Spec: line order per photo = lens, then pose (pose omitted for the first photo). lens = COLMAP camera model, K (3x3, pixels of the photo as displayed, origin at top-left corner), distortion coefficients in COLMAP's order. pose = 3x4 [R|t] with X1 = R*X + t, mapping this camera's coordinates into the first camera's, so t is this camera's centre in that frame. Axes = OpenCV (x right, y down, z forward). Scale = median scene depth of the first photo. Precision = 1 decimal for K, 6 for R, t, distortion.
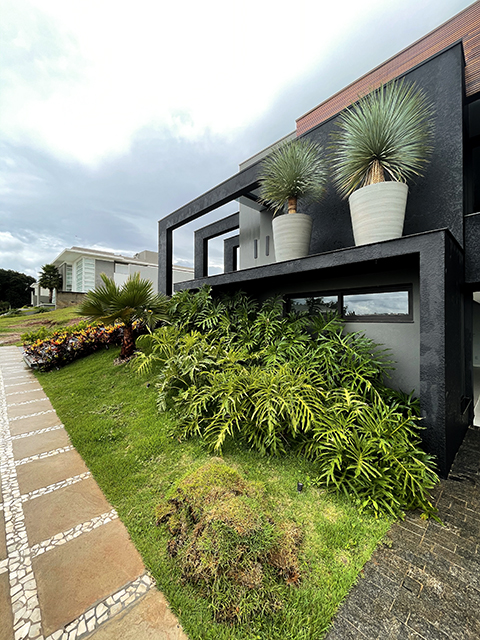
lens RADIAL K [[256.8, 0, 241.9], [0, 256.8, 319.5], [0, 0, 1]] dist [-0.002265, 0.000002]
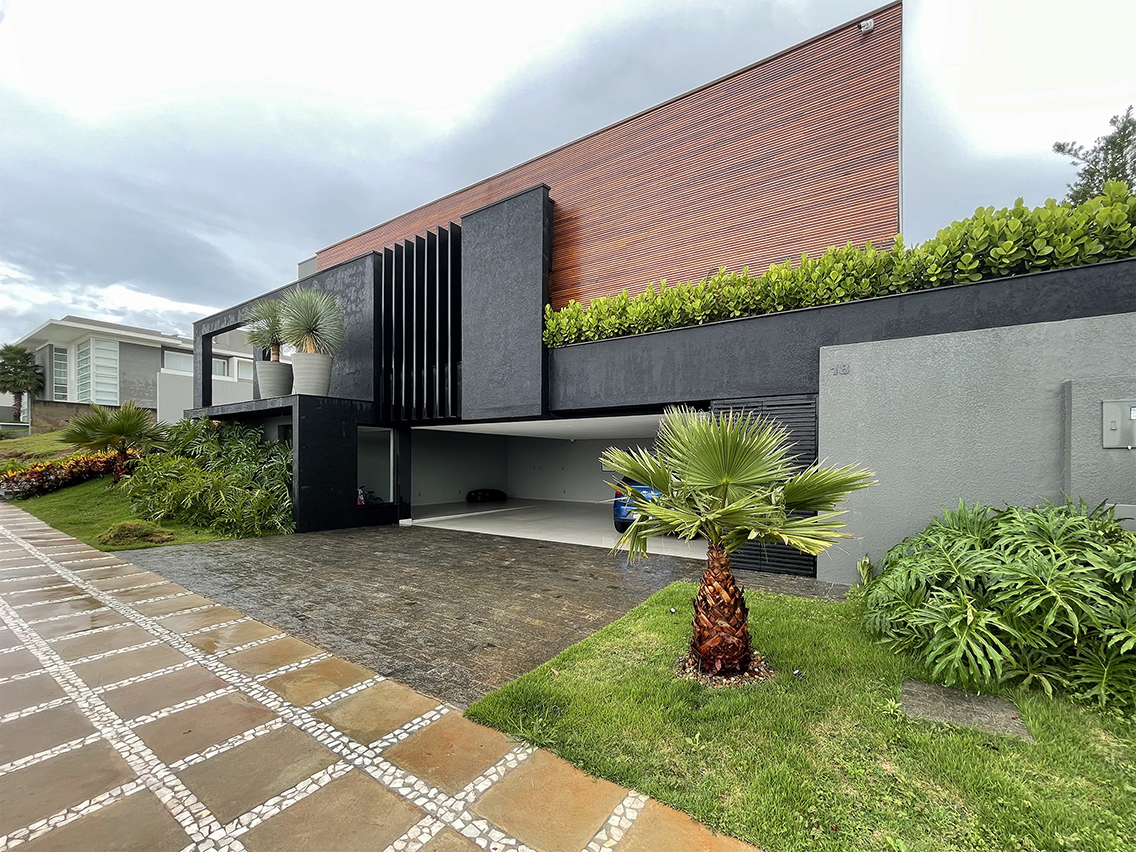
lens RADIAL K [[486.4, 0, 580.1], [0, 486.4, 469.1], [0, 0, 1]] dist [0.001440, 0.000155]
pose [[0.976162, -0.003299, 0.217018, 0.432543], [-0.001578, 0.999750, 0.022296, 0.020799], [-0.217037, -0.022107, 0.975913, -0.608370]]
